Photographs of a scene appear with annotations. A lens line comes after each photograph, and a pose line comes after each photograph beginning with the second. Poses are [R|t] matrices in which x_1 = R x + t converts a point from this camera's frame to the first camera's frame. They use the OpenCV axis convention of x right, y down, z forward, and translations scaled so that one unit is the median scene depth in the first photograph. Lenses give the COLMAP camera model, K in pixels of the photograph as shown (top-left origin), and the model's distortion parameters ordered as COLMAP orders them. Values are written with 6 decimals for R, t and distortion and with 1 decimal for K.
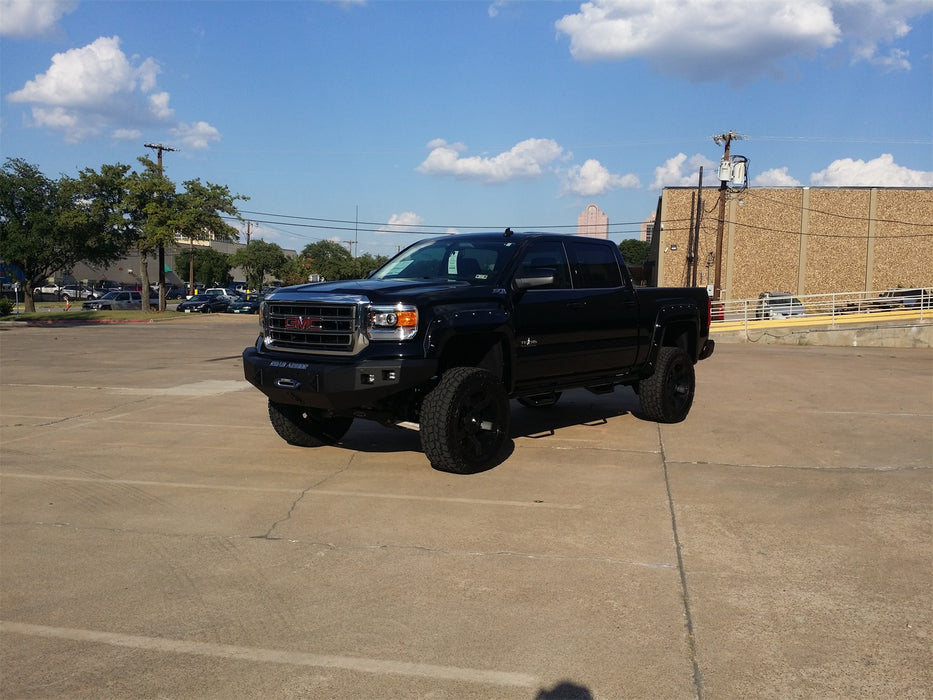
lens RADIAL K [[865.0, 0, 477.5], [0, 865.0, 354.1], [0, 0, 1]] dist [0.169958, -0.426071]
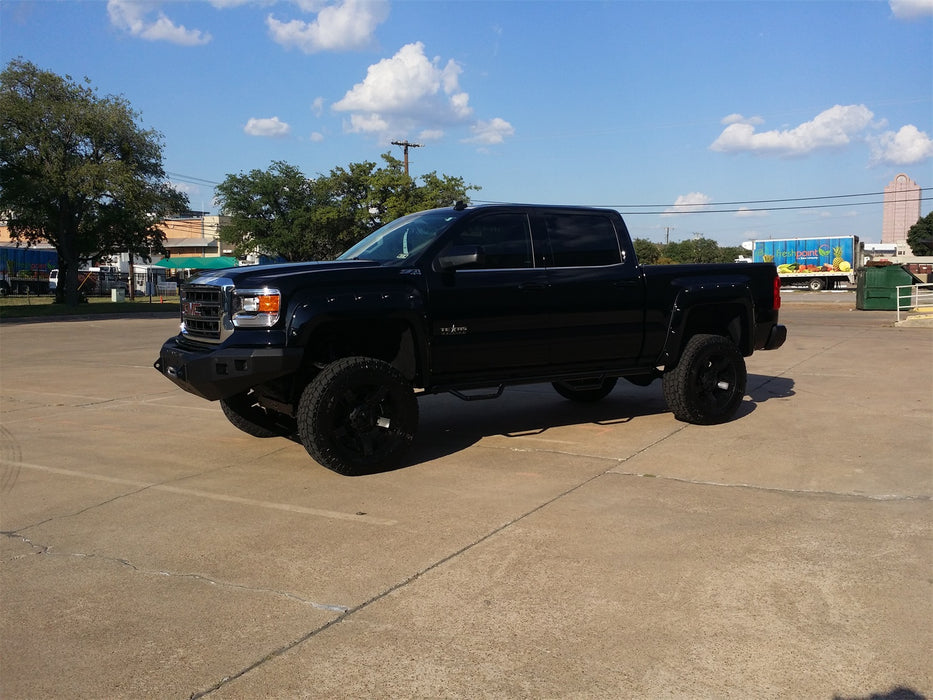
lens RADIAL K [[865.0, 0, 477.5], [0, 865.0, 354.1], [0, 0, 1]] dist [0.169958, -0.426071]
pose [[0.949181, 0.009870, -0.314575, 0.060479], [-0.004588, 0.999836, 0.017528, -0.000656], [0.314696, -0.015194, 0.949071, 0.028922]]
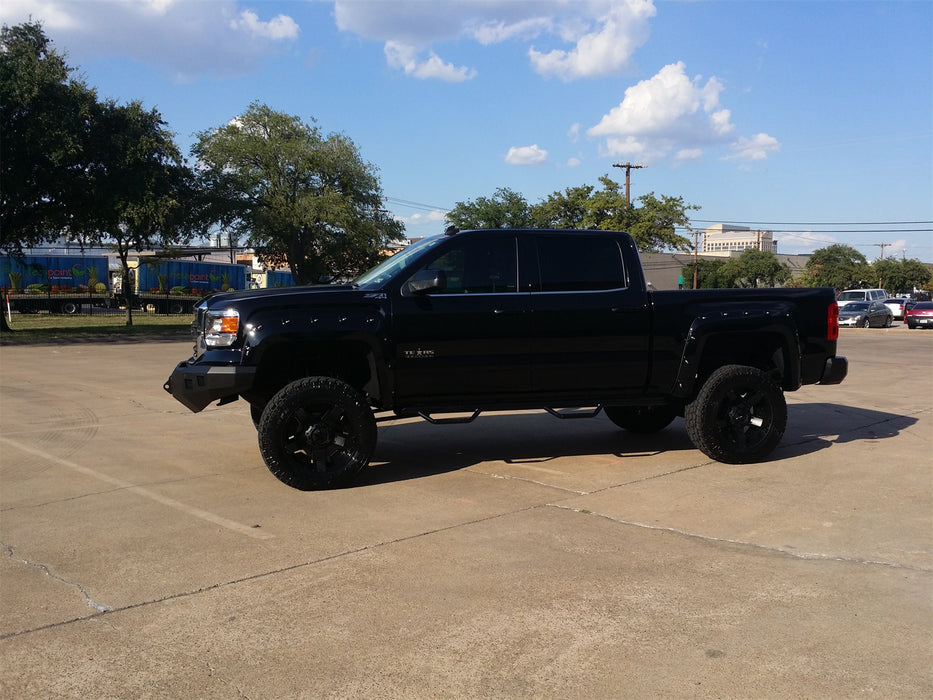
lens RADIAL K [[863.6, 0, 476.8], [0, 863.6, 352.7], [0, 0, 1]] dist [0.159335, -0.384204]
pose [[0.820039, 0.023654, -0.571819, 0.103952], [-0.031435, 0.999499, -0.003735, -0.002009], [0.571444, 0.021038, 0.820371, 0.050910]]
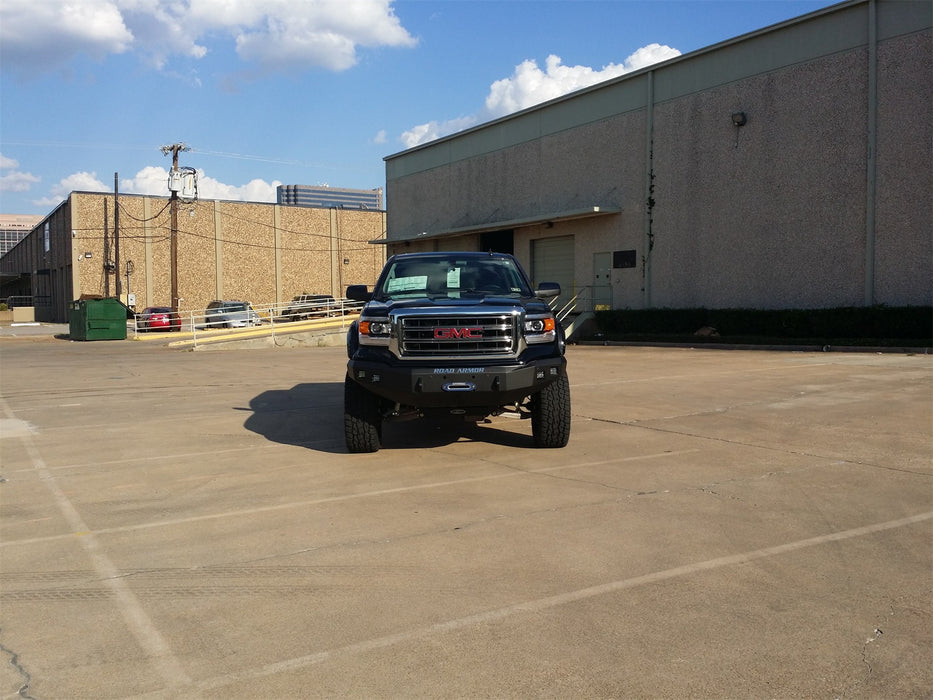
lens RADIAL K [[868.7, 0, 476.3], [0, 868.7, 352.0], [0, 0, 1]] dist [0.154314, -0.400886]
pose [[0.745342, -0.062403, 0.663755, -0.142815], [0.070153, 0.997424, 0.014998, -0.004005], [-0.662981, 0.035386, 0.747800, 0.021333]]
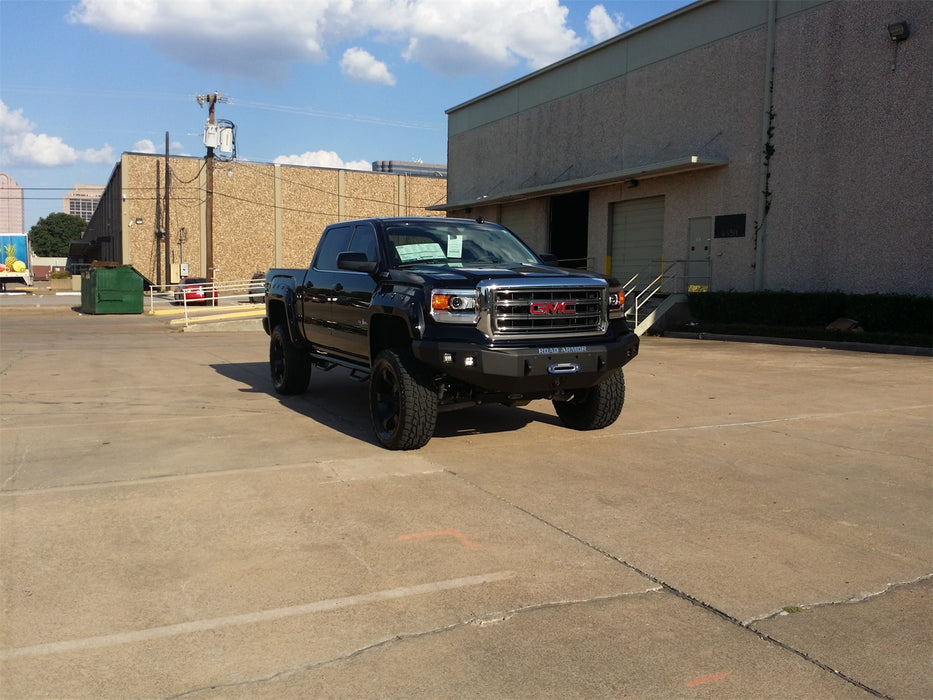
lens RADIAL K [[861.4, 0, 476.1], [0, 861.4, 351.3], [0, 0, 1]] dist [0.153392, -0.372385]
pose [[0.811712, -0.057350, 0.581235, -0.028551], [0.045806, 0.998353, 0.034538, -0.008087], [-0.582258, -0.001411, 0.813003, 0.117575]]
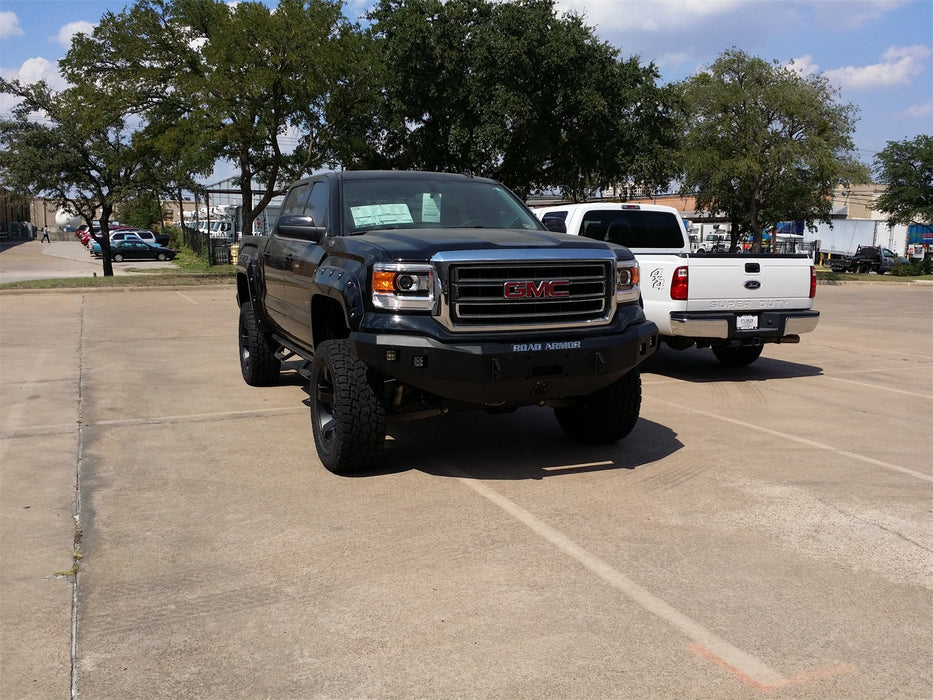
lens RADIAL K [[863.6, 0, 476.8], [0, 863.6, 352.7], [0, 0, 1]] dist [0.159335, -0.384204]
pose [[0.852990, -0.071431, 0.517016, 0.005301], [0.042206, 0.996786, 0.068083, -0.009567], [-0.520218, -0.036253, 0.853264, 0.140241]]
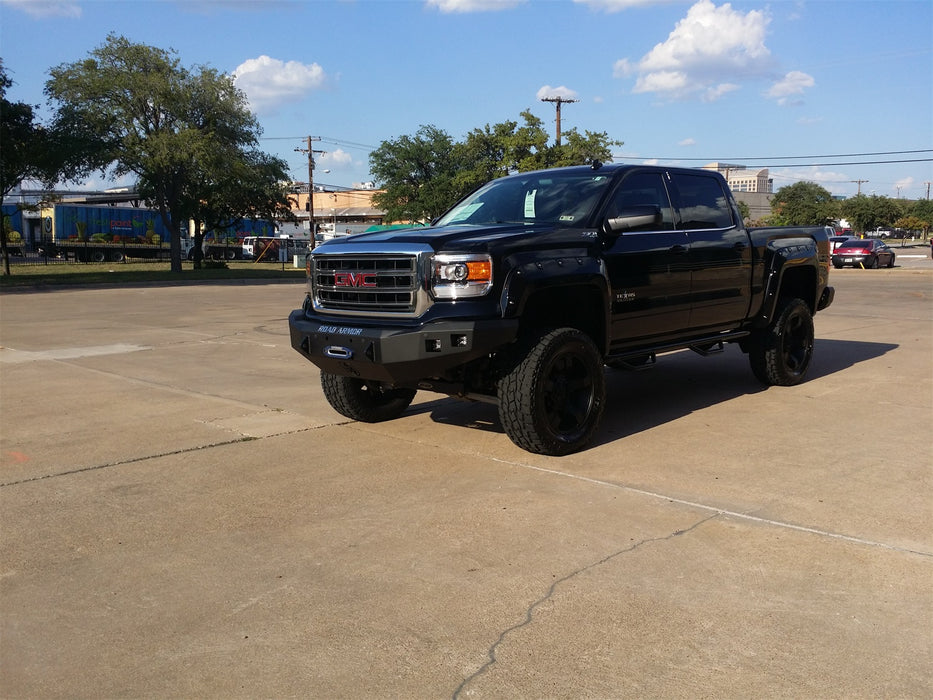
lens RADIAL K [[863.6, 0, 478.5], [0, 863.6, 346.6], [0, 0, 1]] dist [0.156616, -0.398039]
pose [[0.822190, 0.045426, -0.567398, 0.158399], [-0.018197, 0.998399, 0.053564, -0.007170], [0.568923, -0.033714, 0.821700, 0.138777]]
